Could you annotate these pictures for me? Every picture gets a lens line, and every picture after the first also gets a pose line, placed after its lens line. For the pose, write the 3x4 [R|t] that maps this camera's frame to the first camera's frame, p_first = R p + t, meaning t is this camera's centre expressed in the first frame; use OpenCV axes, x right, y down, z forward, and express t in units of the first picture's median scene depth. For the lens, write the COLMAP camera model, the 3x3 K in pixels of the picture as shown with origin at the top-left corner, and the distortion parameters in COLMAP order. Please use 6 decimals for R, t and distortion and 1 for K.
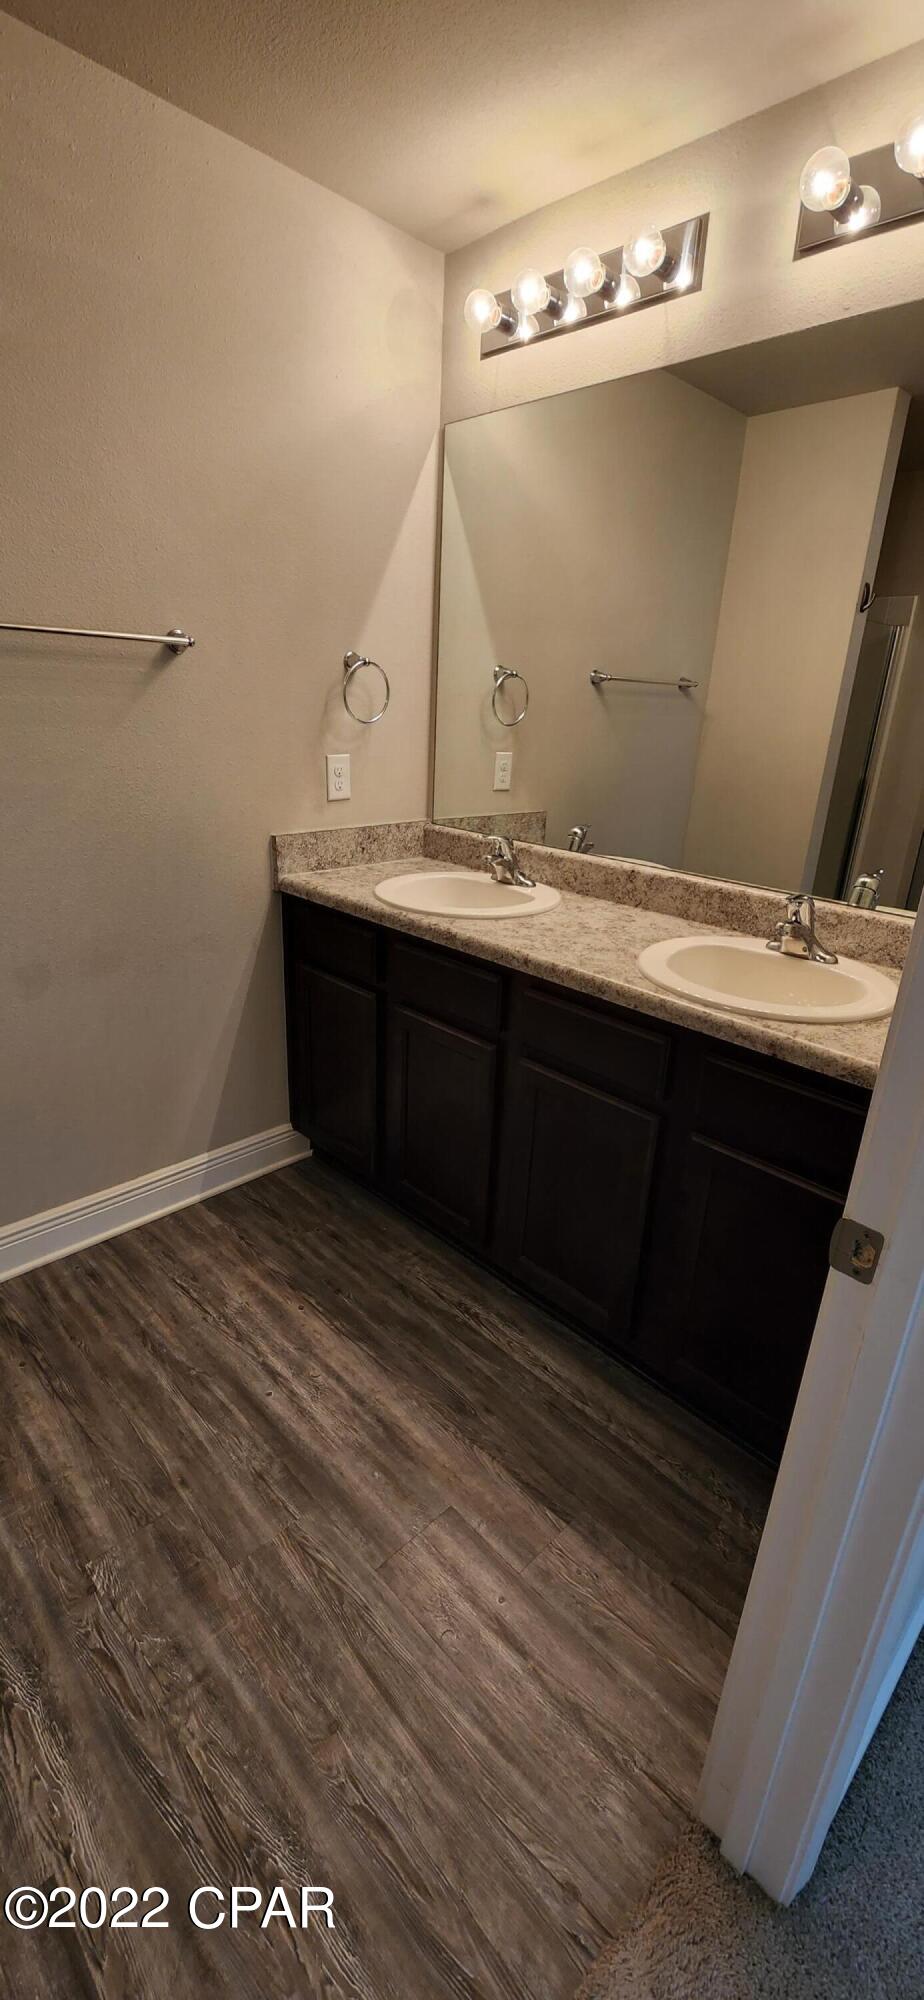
lens RADIAL K [[821.7, 0, 469.8], [0, 821.7, 1015.5], [0, 0, 1]] dist [-0.000701, -0.001837]
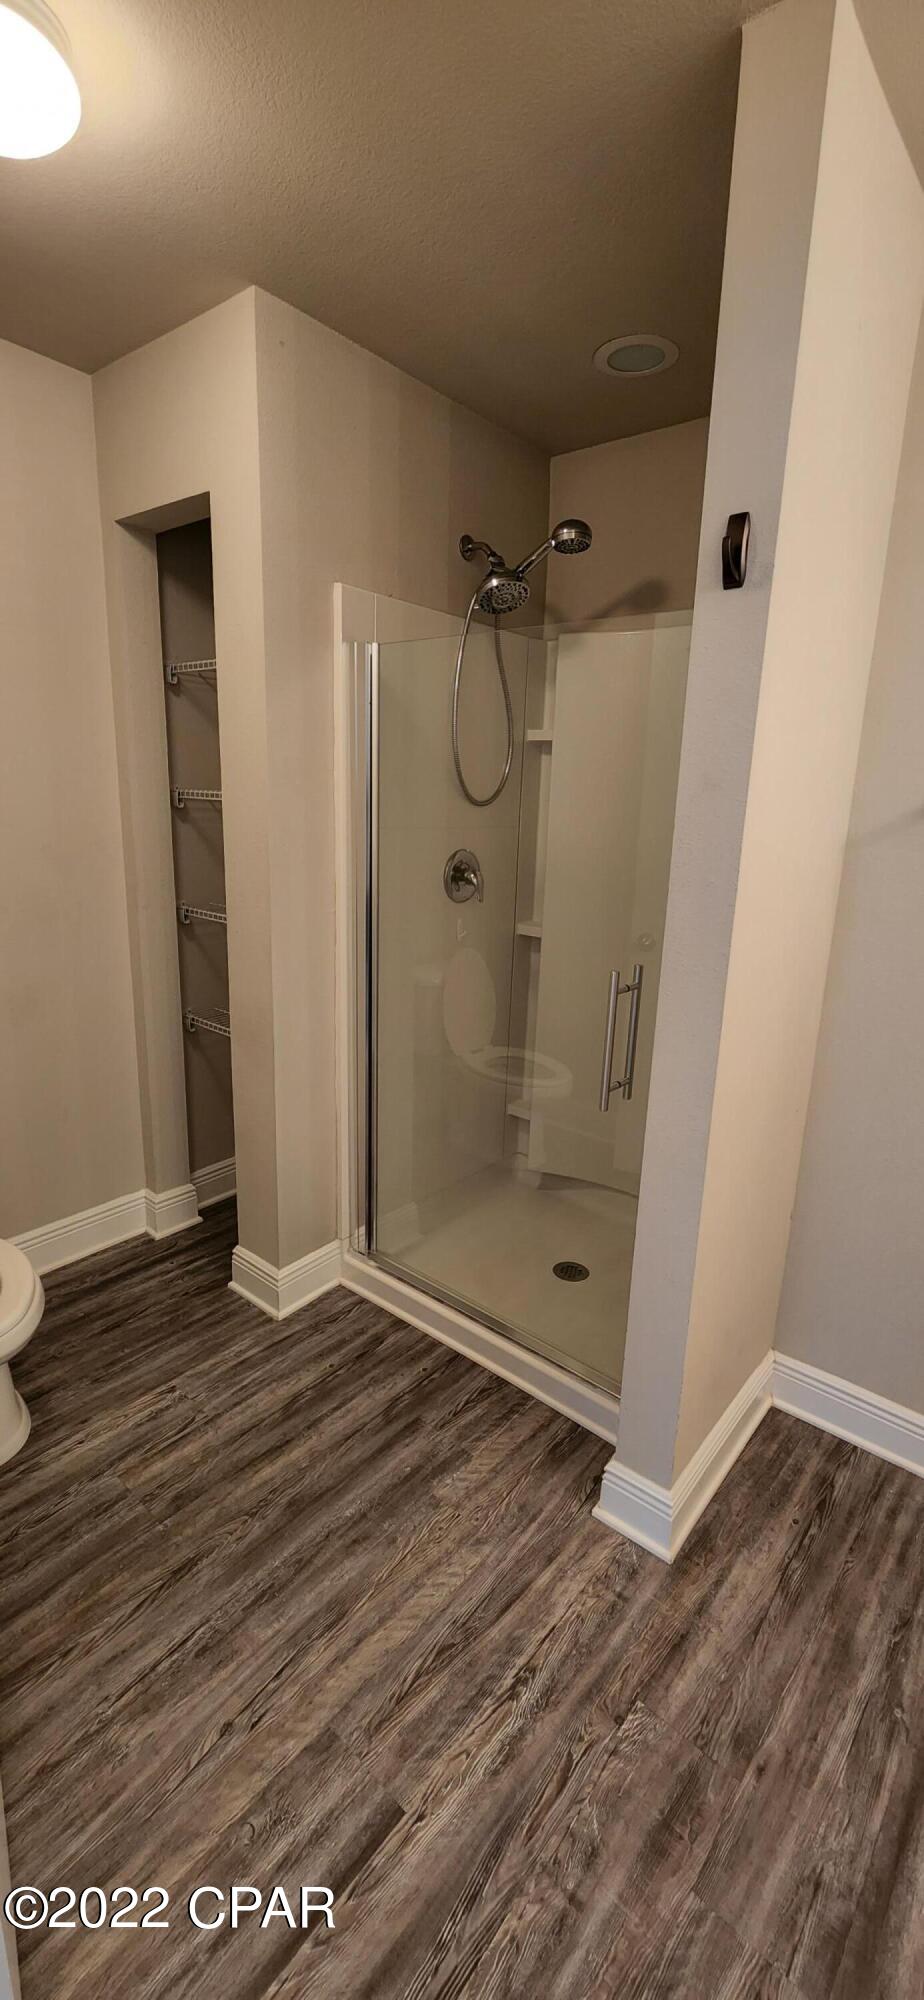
lens RADIAL K [[821.7, 0, 469.8], [0, 821.7, 1015.5], [0, 0, 1]] dist [-0.000701, -0.001837]
pose [[0.079944, 0.210275, -0.974368, 0.223100], [-0.382578, 0.909106, 0.164801, -0.118417], [0.920458, 0.359597, 0.153124, 0.277827]]
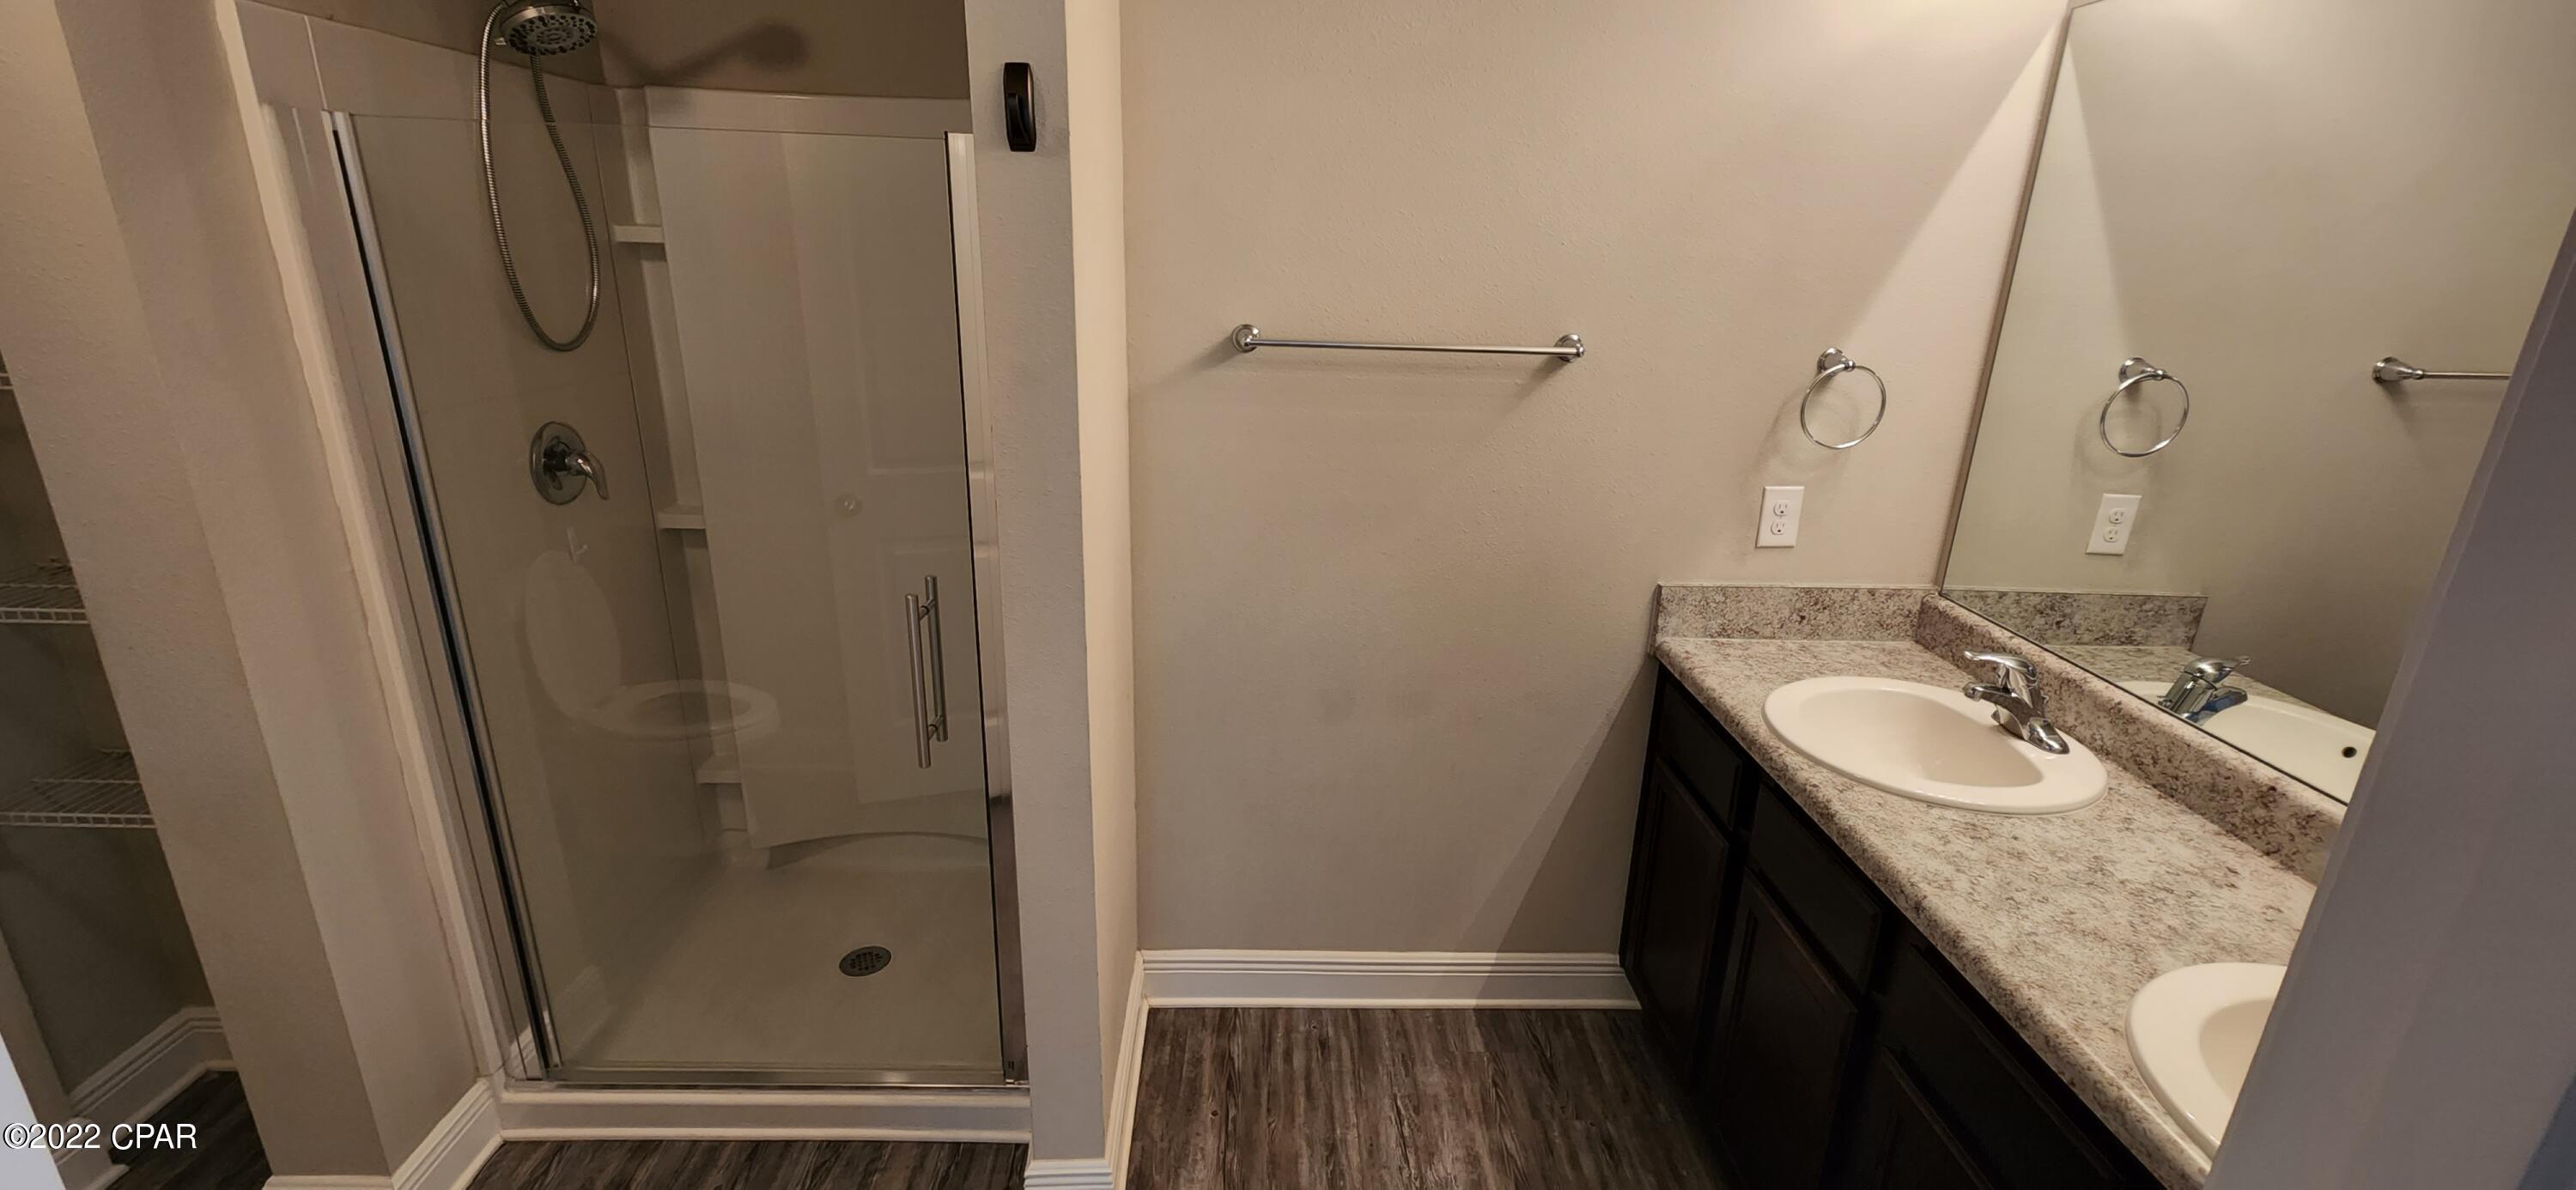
lens RADIAL K [[1058.3, 0, 1297.7], [0, 1058.3, 585.5], [0, 0, 1]] dist [-0.000701, -0.001837]
pose [[0.724105, 0.186295, -0.664053, 0.189016], [-0.243181, 0.969956, 0.006942, -0.170021], [0.645395, 0.156458, 0.747653, 0.079654]]
